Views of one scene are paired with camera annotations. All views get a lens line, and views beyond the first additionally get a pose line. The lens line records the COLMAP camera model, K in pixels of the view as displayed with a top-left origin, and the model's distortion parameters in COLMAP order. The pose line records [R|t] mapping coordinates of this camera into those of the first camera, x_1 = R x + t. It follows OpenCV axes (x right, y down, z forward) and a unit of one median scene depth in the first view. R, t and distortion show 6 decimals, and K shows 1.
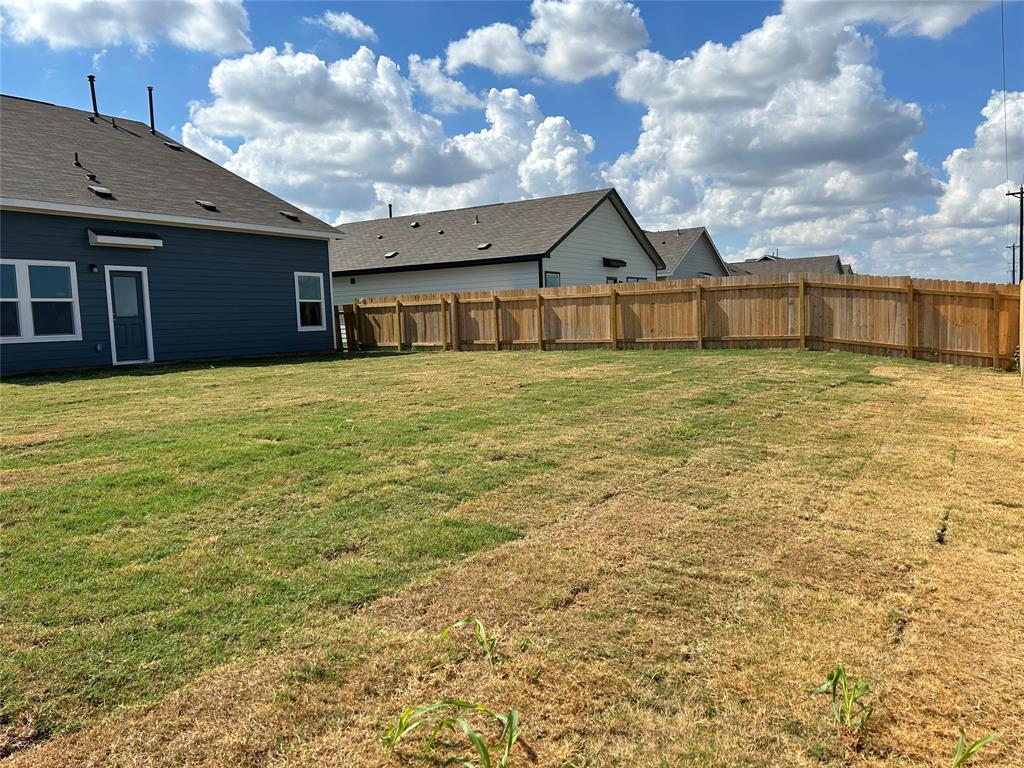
lens RADIAL K [[777.5, 0, 512.4], [0, 777.5, 382.3], [0, 0, 1]] dist [0.052994, -0.039037]
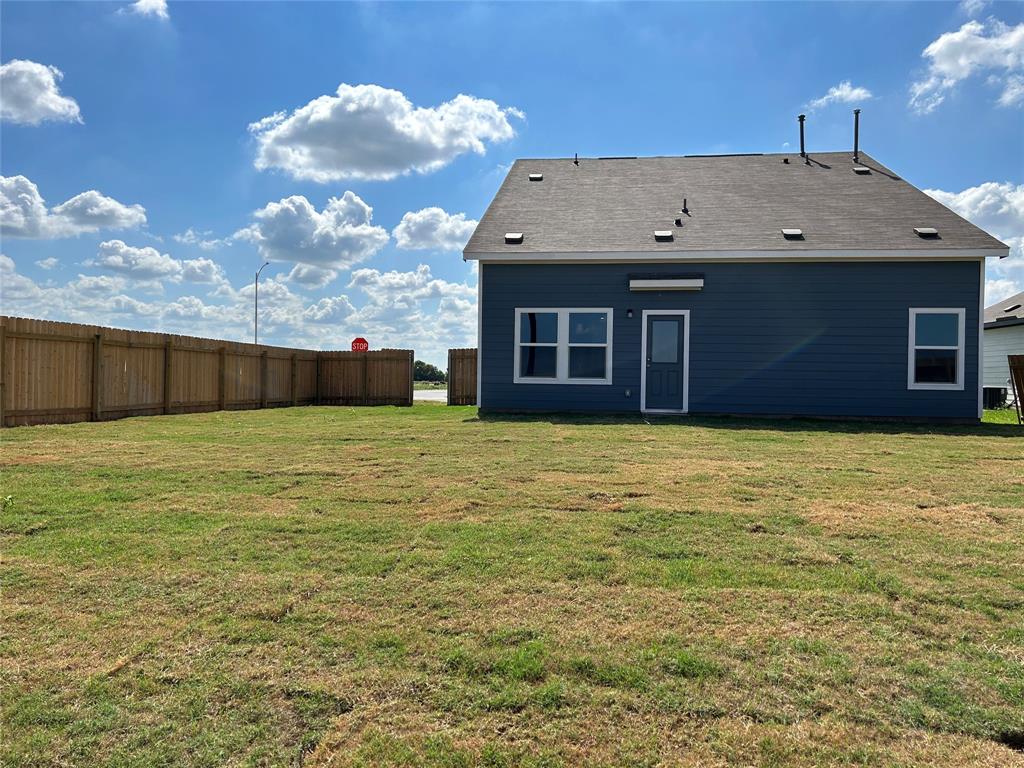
lens RADIAL K [[777.5, 0, 511.7], [0, 777.5, 379.7], [0, 0, 1]] dist [0.052994, -0.039037]
pose [[0.421661, 0.044030, -0.905684, 0.286074], [-0.102544, 0.994728, 0.000617, -0.044605], [0.900936, 0.092612, 0.423953, 0.434053]]
